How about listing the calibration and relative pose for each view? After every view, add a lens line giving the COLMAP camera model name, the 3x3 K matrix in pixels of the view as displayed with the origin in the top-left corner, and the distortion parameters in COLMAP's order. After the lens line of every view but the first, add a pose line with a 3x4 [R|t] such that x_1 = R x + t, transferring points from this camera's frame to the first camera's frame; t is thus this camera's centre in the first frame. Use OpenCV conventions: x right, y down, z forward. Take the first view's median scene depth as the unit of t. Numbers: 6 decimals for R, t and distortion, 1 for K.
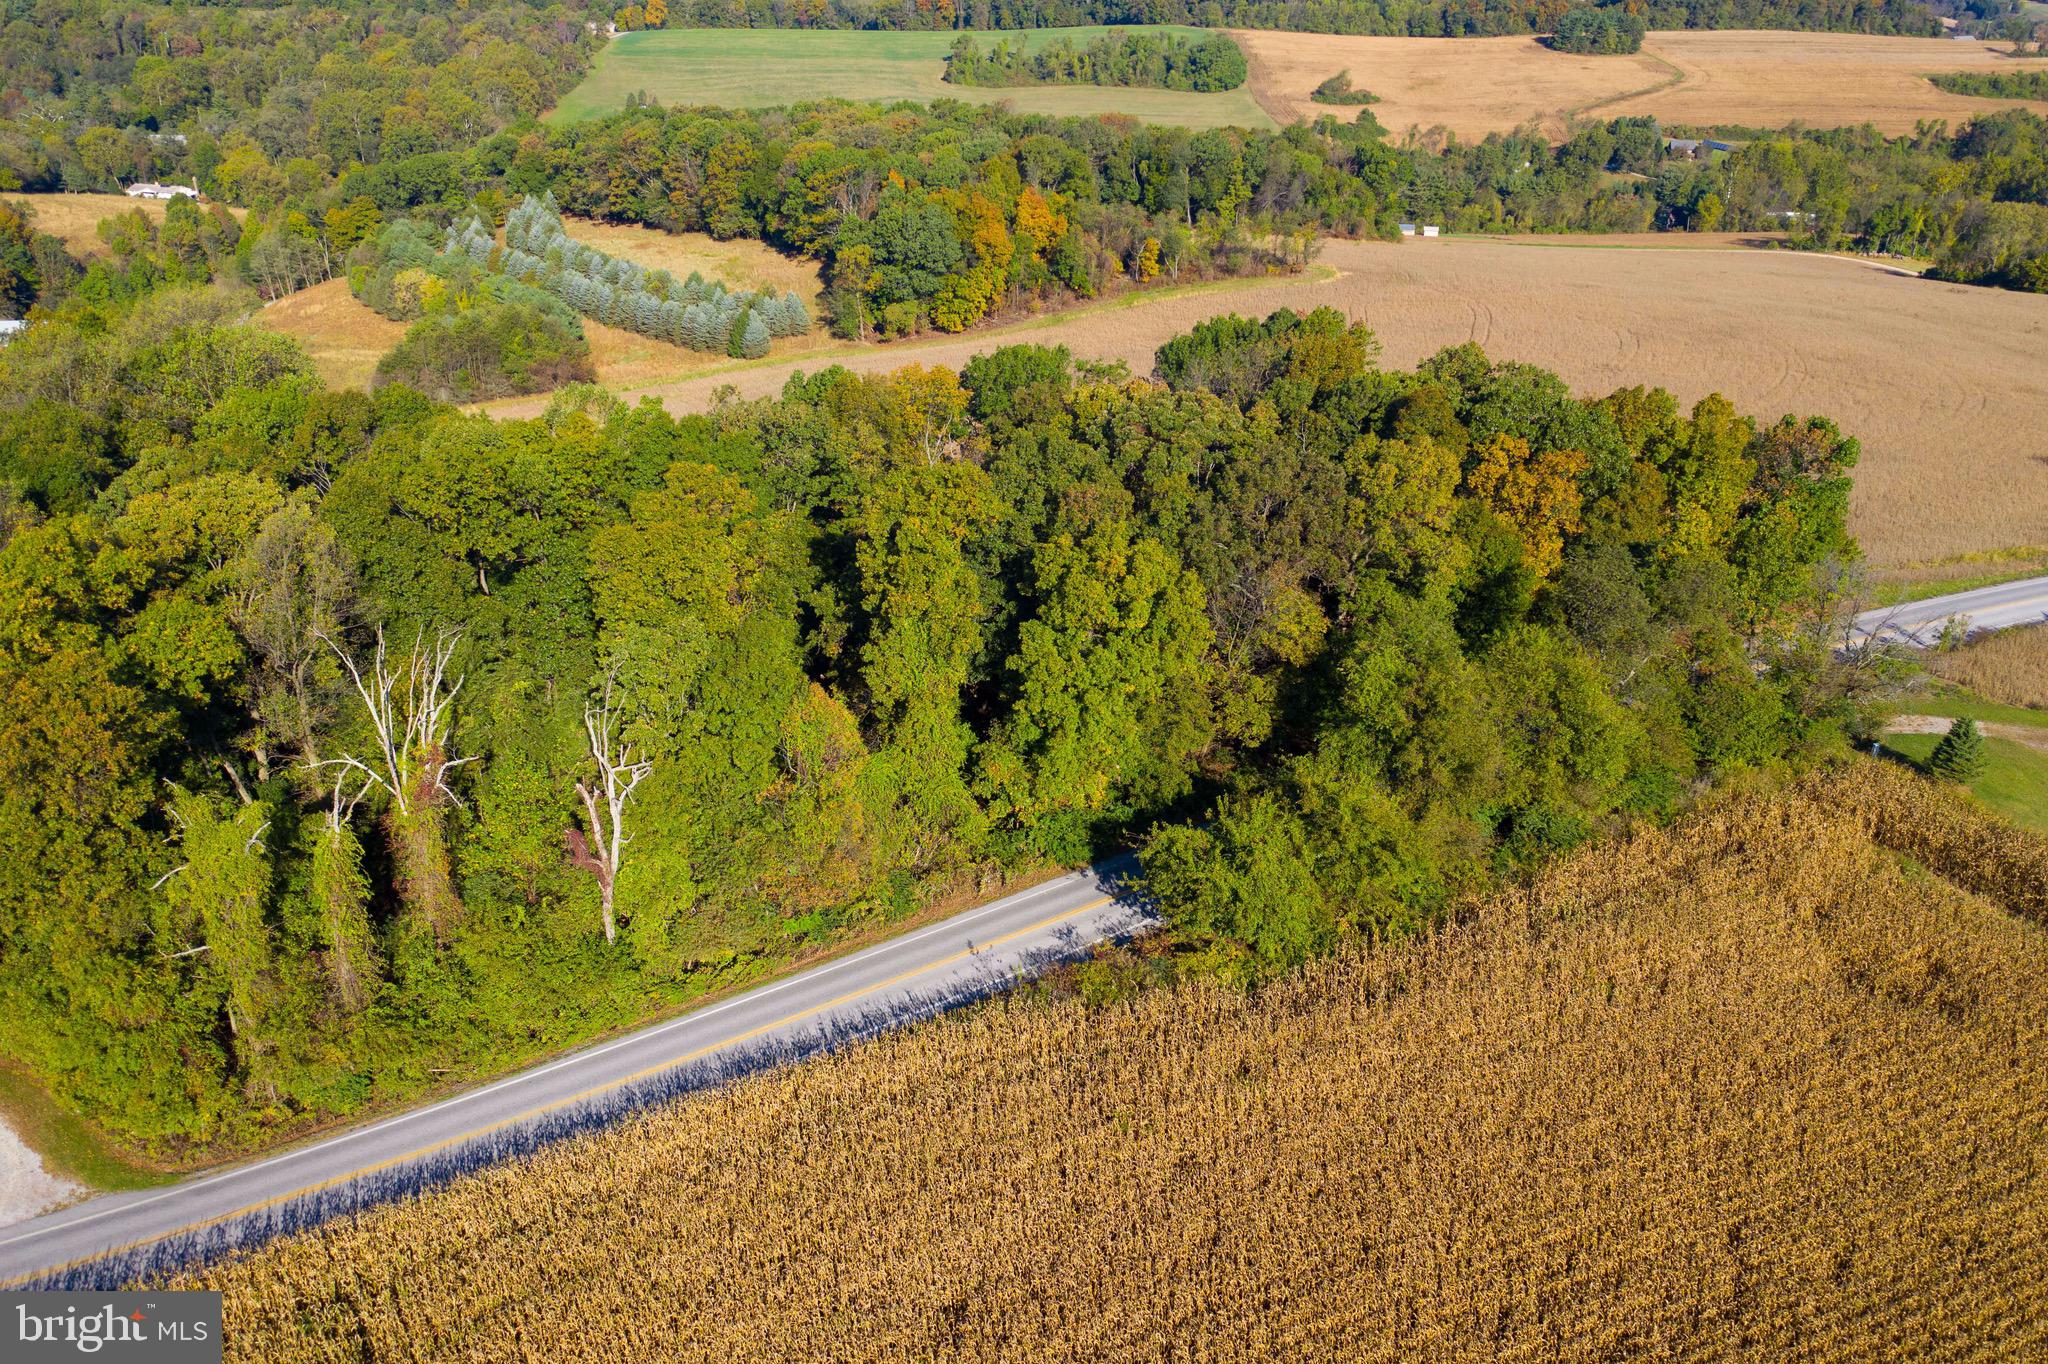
lens RADIAL K [[1642.5, 0, 1024.0], [0, 1642.5, 682.0], [0, 0, 1]] dist [0.011951, -0.000585]
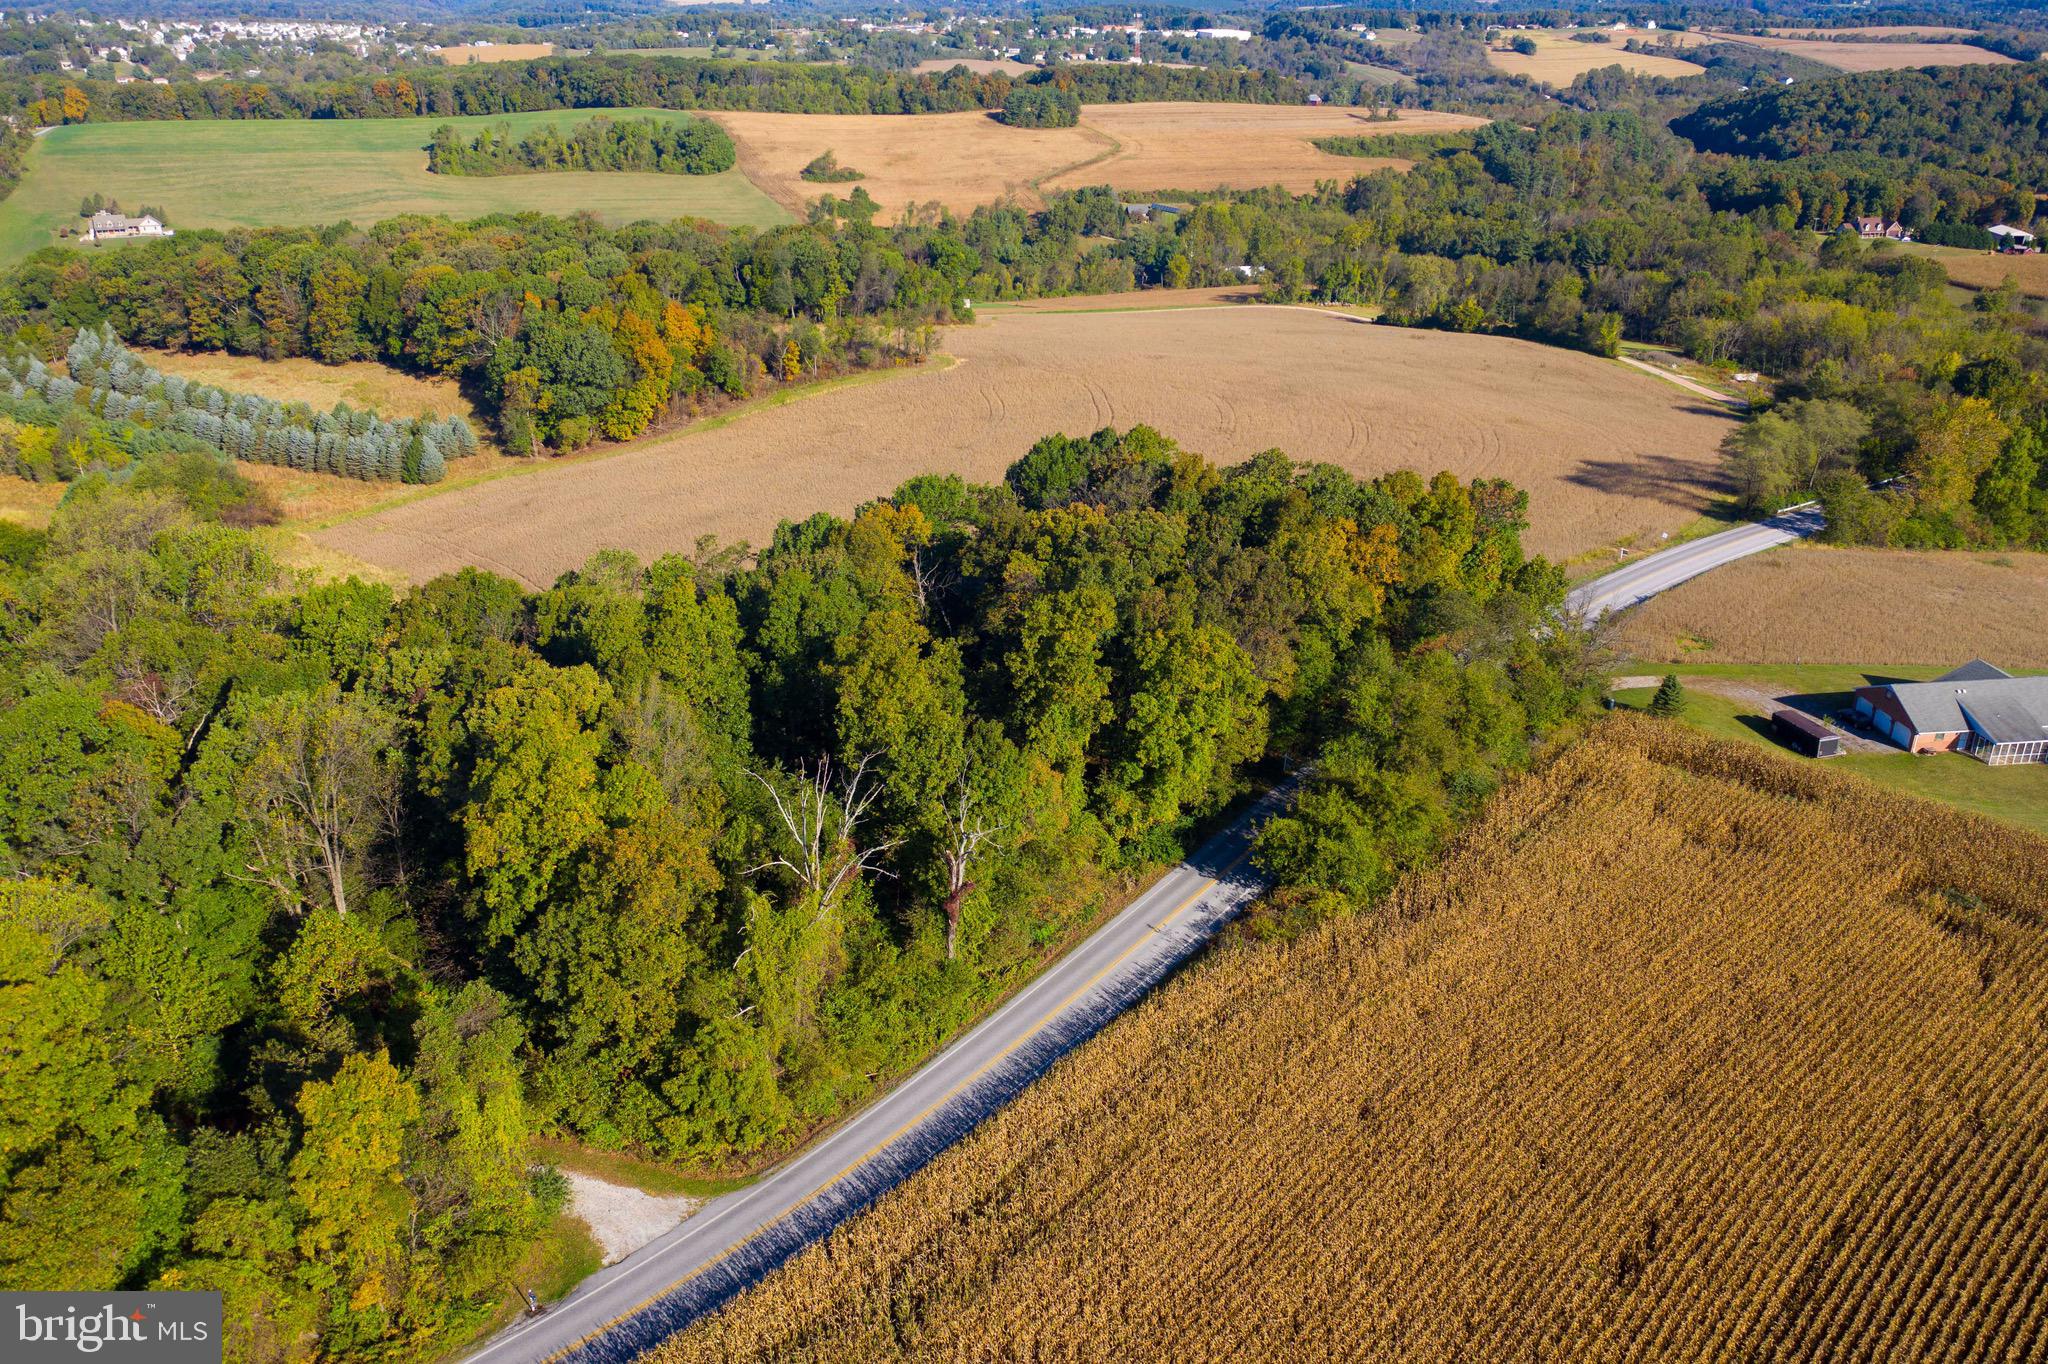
lens RADIAL K [[1642.5, 0, 1024.0], [0, 1642.5, 682.0], [0, 0, 1]] dist [0.011951, -0.000585]
pose [[0.941905, -0.131372, 0.309122, -0.114384], [0.140124, 0.990115, -0.006180, -0.011368], [-0.305254, 0.049136, 0.951002, -0.067000]]
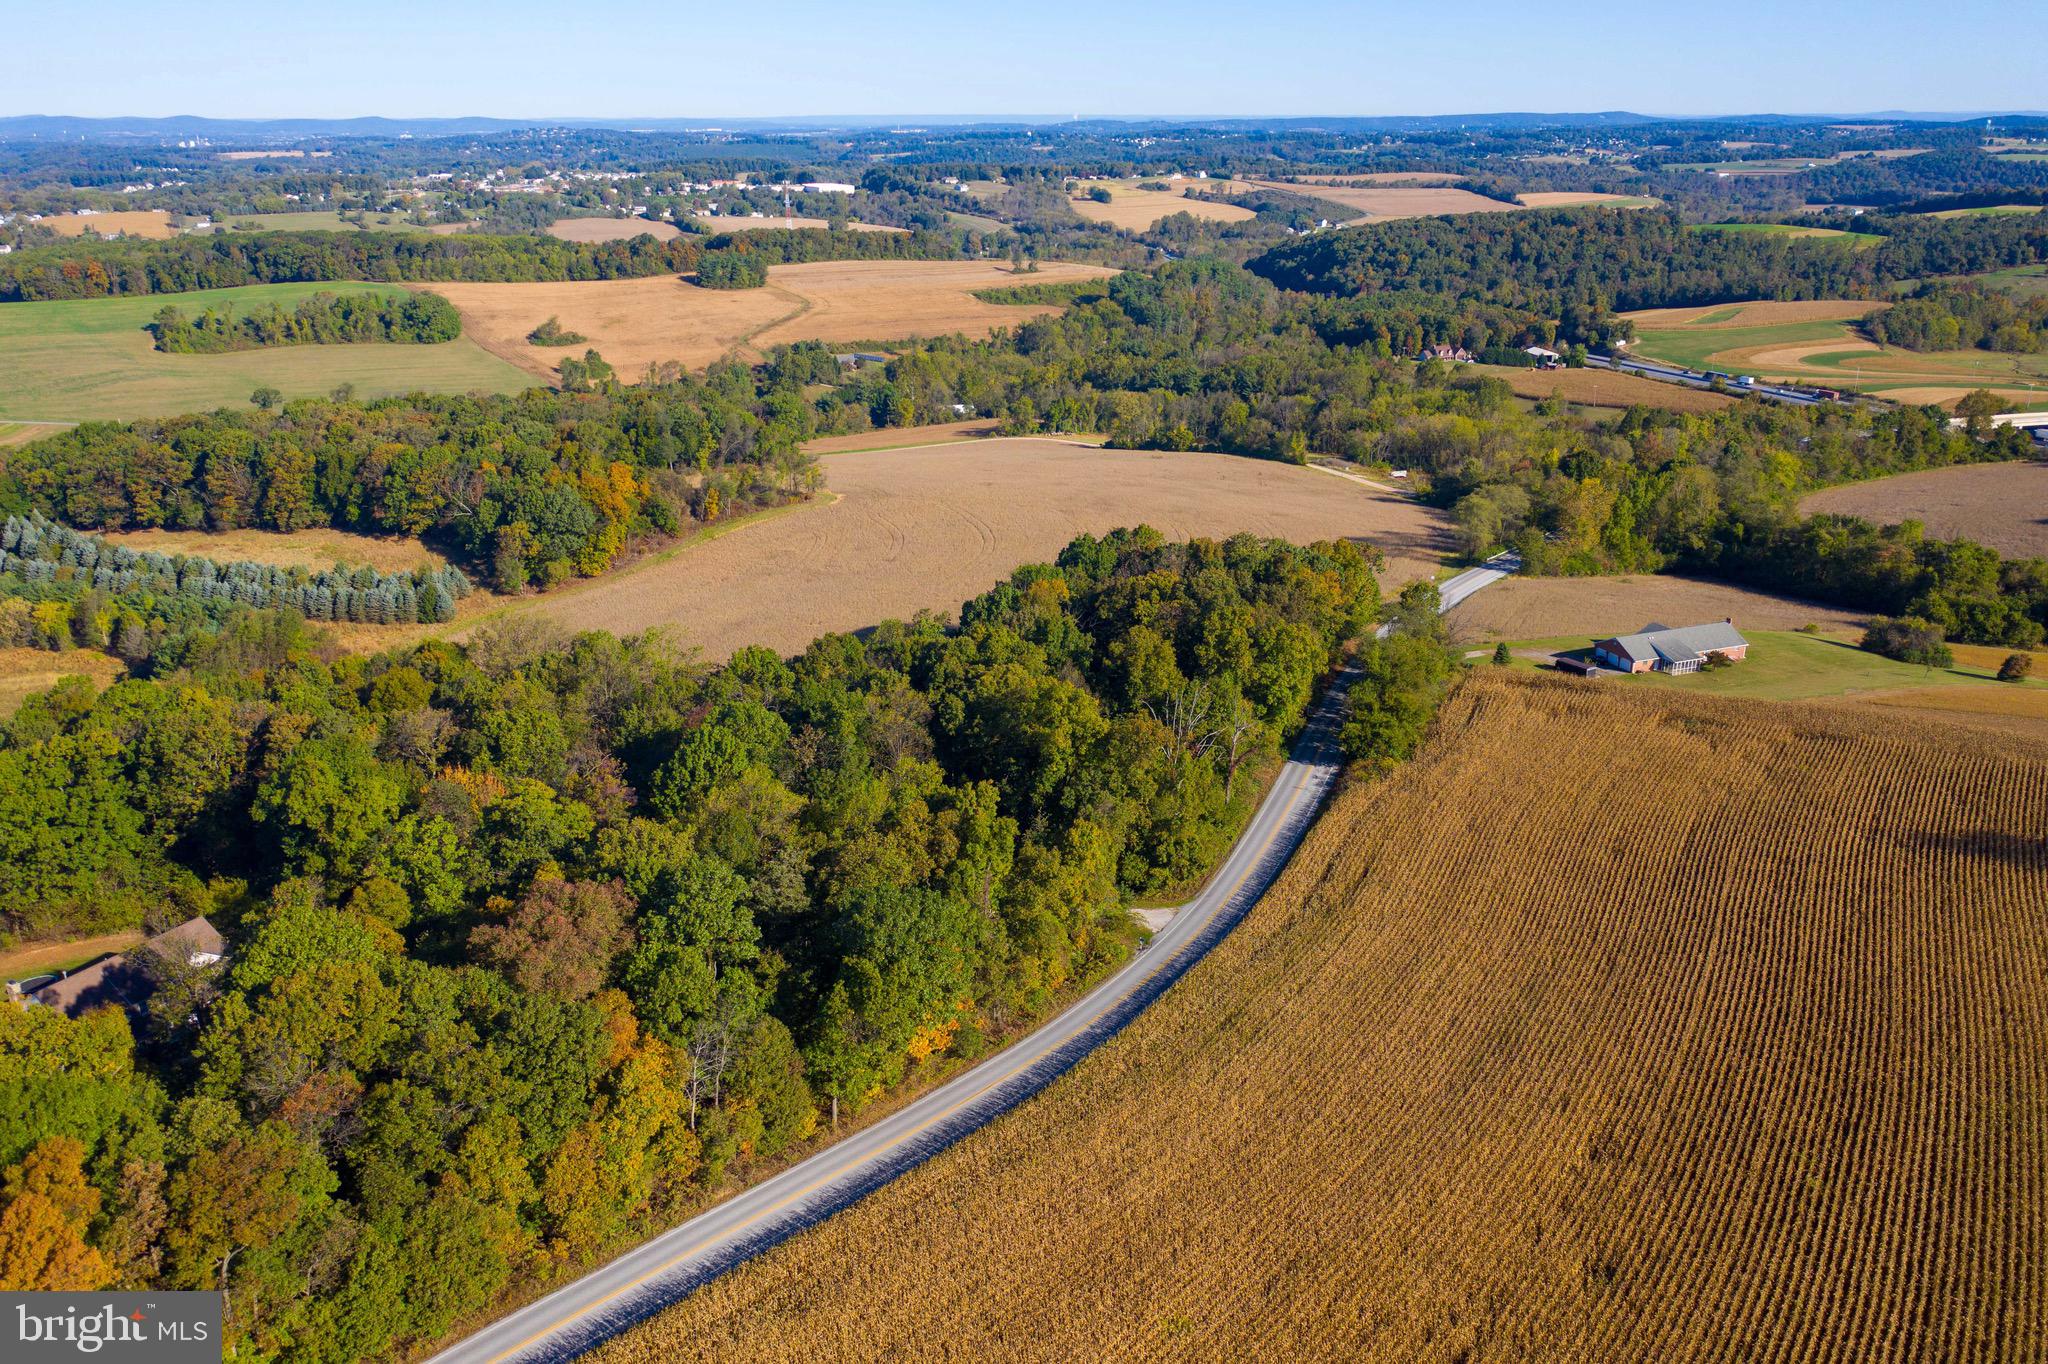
lens RADIAL K [[1640.3, 0, 1024.0], [0, 1640.3, 682.0], [0, 0, 1]] dist [0.010509, 0.009188]
pose [[0.827705, -0.185796, 0.529514, -0.358046], [0.240490, 0.970000, -0.035566, -0.002071], [-0.507020, 0.156781, 0.847555, -0.204726]]
